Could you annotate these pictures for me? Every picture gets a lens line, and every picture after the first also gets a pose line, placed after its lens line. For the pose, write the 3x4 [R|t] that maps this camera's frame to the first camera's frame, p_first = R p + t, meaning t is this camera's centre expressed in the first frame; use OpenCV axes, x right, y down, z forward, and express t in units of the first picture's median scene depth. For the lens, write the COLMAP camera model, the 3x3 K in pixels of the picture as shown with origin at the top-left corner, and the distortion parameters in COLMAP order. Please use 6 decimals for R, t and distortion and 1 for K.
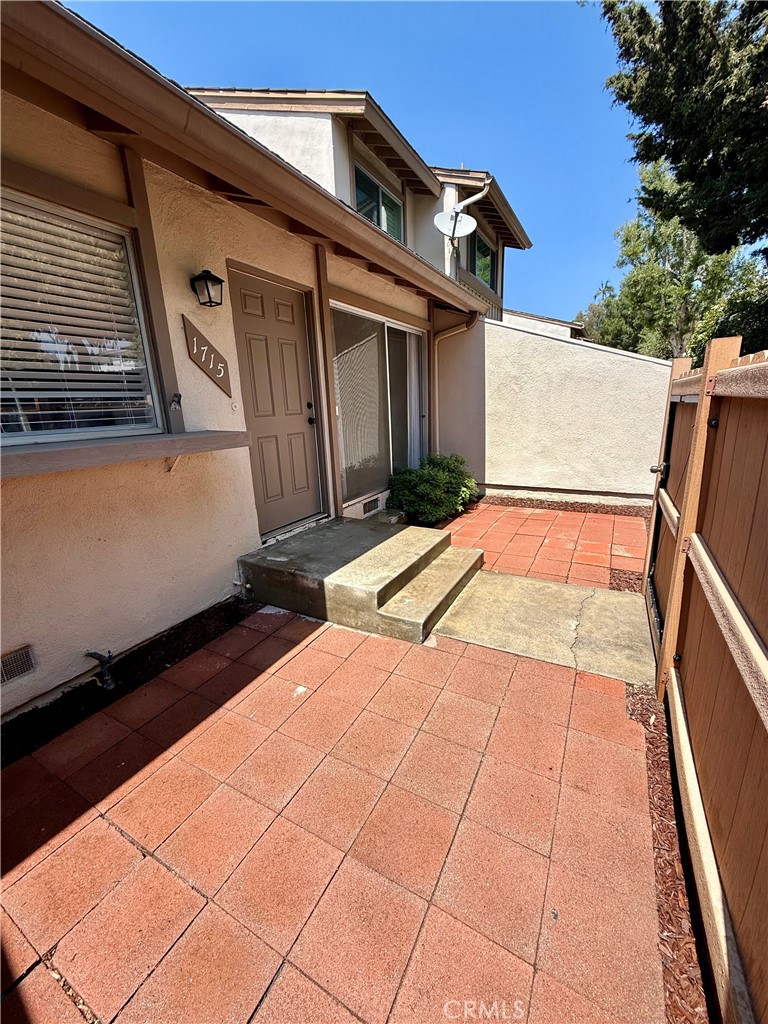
lens RADIAL K [[409.4, 0, 385.9], [0, 409.4, 510.8], [0, 0, 1]] dist [-0.002659, 0.000970]
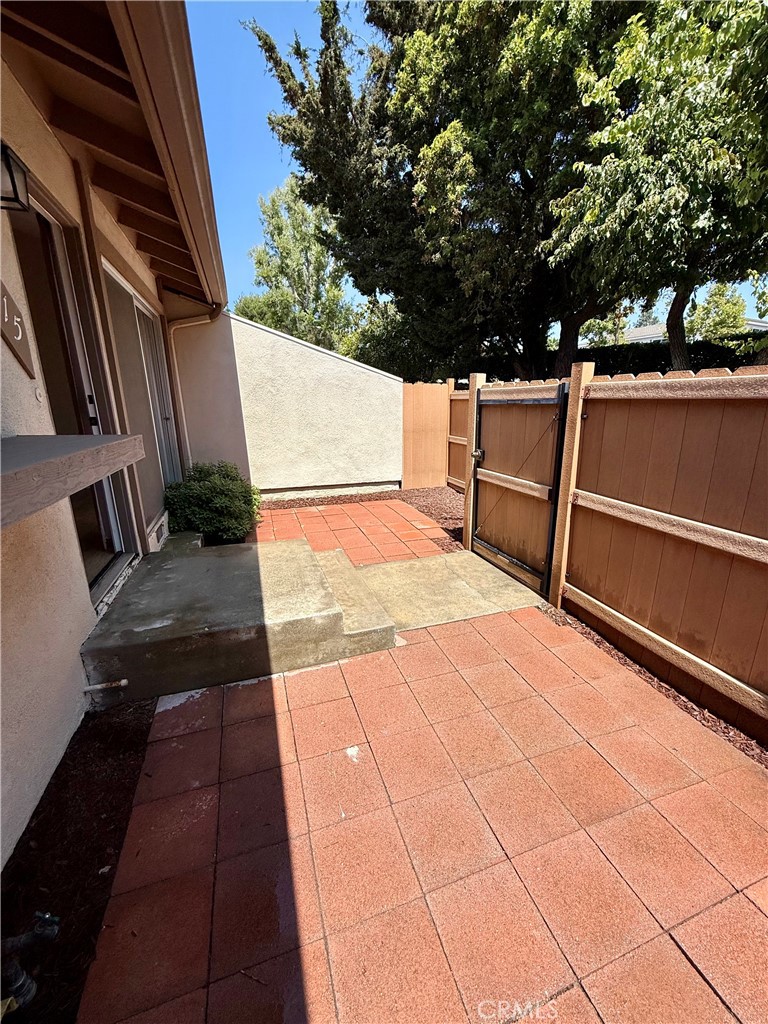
lens RADIAL K [[409.4, 0, 385.9], [0, 409.4, 510.8], [0, 0, 1]] dist [-0.002659, 0.000970]
pose [[0.676327, -0.159107, 0.719213, -0.389058], [0.170396, 0.983703, 0.057383, -0.034014], [-0.716622, 0.083742, 0.692416, 0.214002]]
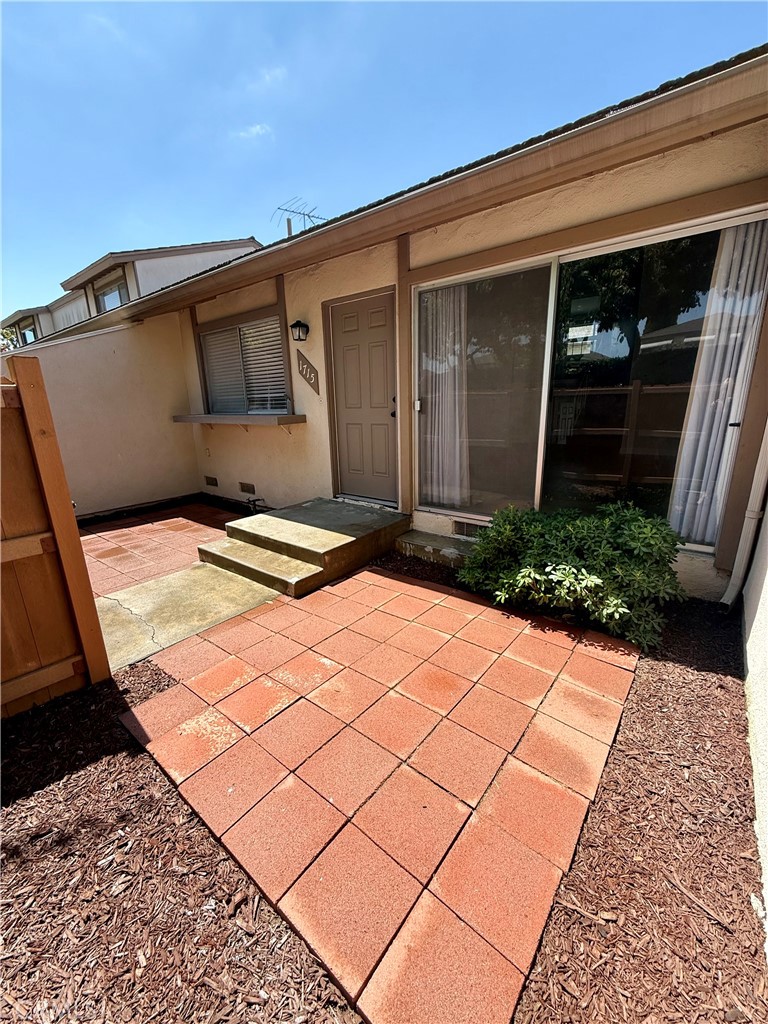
lens RADIAL K [[409.4, 0, 385.9], [0, 409.4, 510.8], [0, 0, 1]] dist [-0.002659, 0.000970]
pose [[-0.164728, 0.291650, -0.942234, 0.934835], [-0.221517, 0.919942, 0.323477, -0.344241], [0.961142, 0.262007, -0.086935, 1.195107]]
